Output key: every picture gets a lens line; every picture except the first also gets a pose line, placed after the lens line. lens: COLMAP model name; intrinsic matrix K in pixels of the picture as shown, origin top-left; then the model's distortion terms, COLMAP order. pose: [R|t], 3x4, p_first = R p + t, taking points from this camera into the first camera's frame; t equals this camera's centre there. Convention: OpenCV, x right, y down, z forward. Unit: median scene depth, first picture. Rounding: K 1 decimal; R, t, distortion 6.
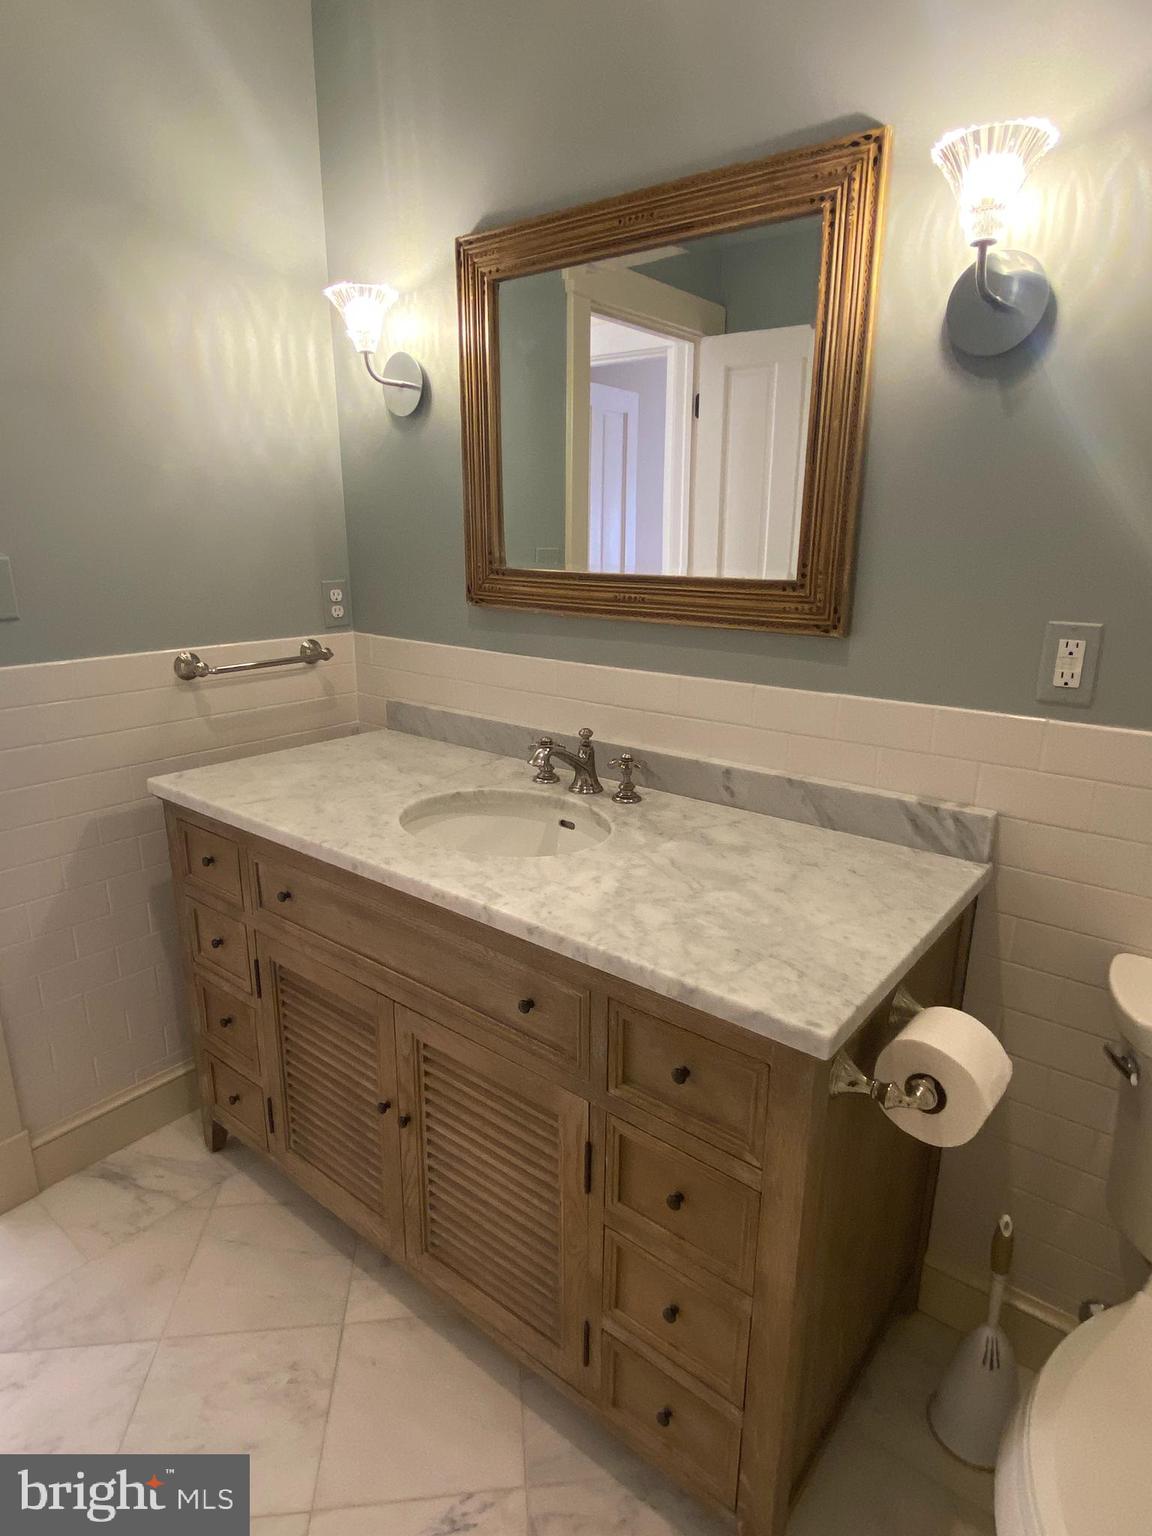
lens RADIAL K [[863.1, 0, 574.5], [0, 863.1, 759.5], [0, 0, 1]] dist [0.087448, -0.078147]
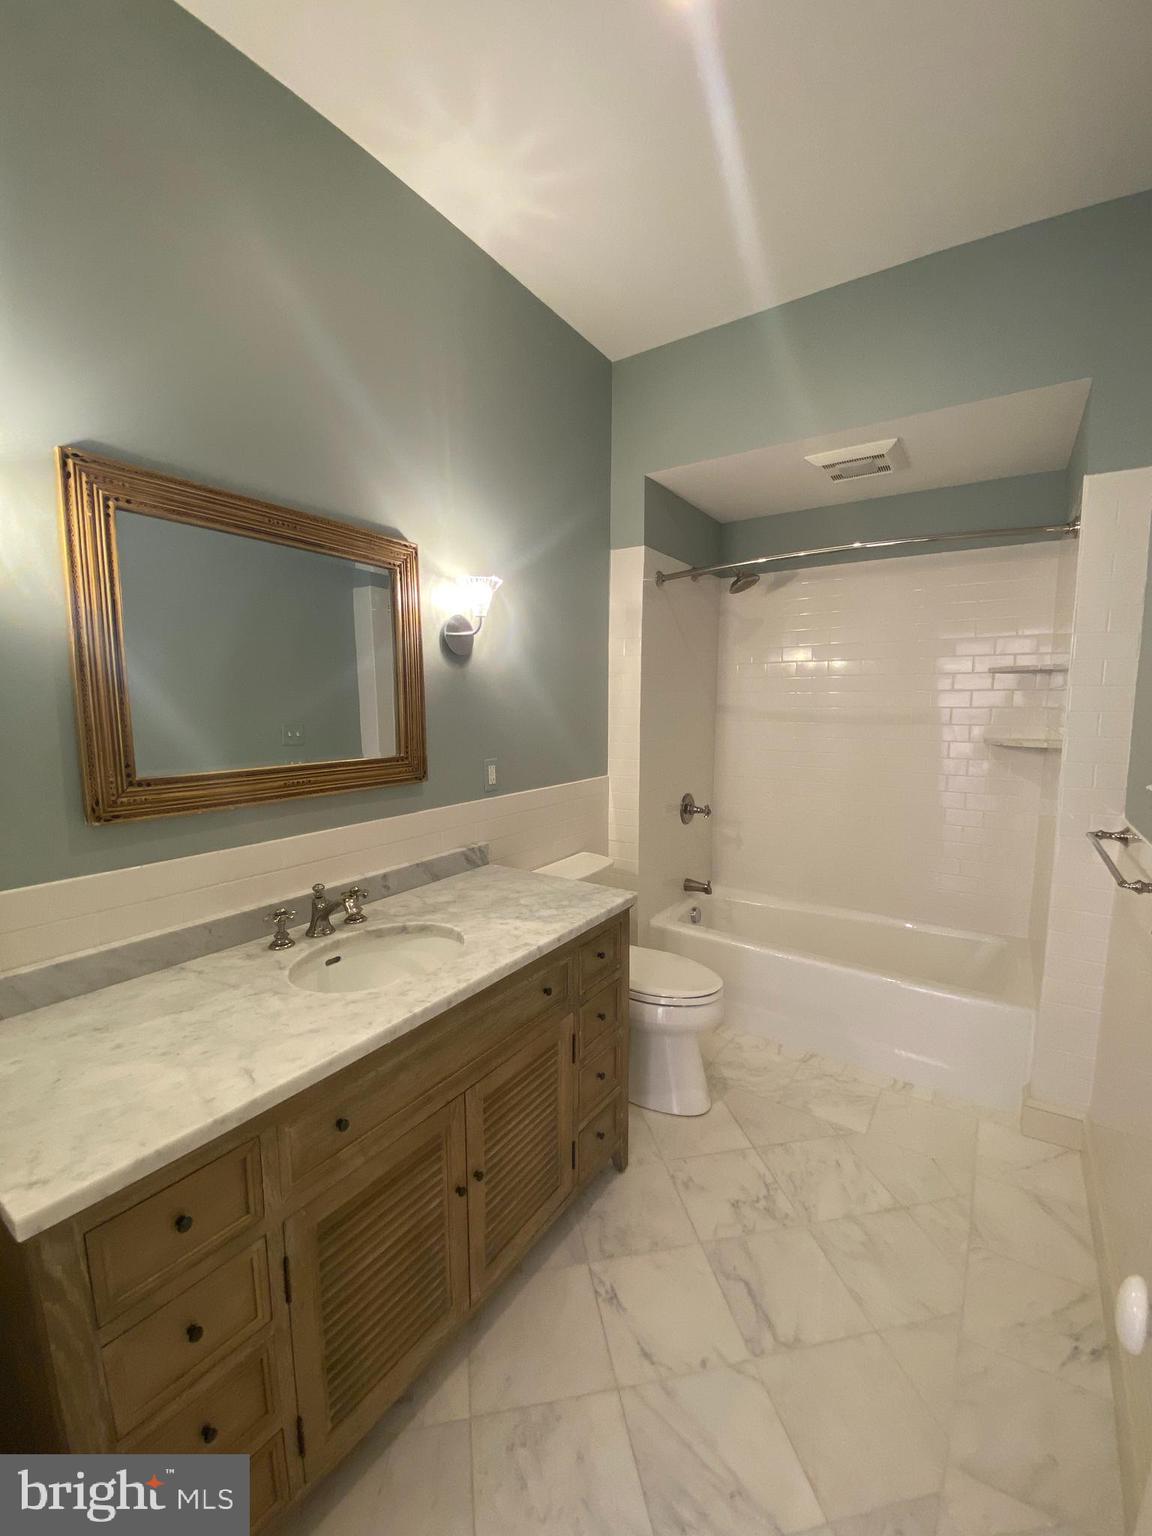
lens RADIAL K [[621.3, 0, 576.0], [0, 621.3, 768.0], [0, 0, 1]] dist [0.028654, -0.026332]
pose [[-0.084792, -0.108455, 0.990479, -1.055882], [0.265497, 0.955661, 0.127370, -0.249577], [-0.960376, 0.273769, -0.052238, 0.734426]]
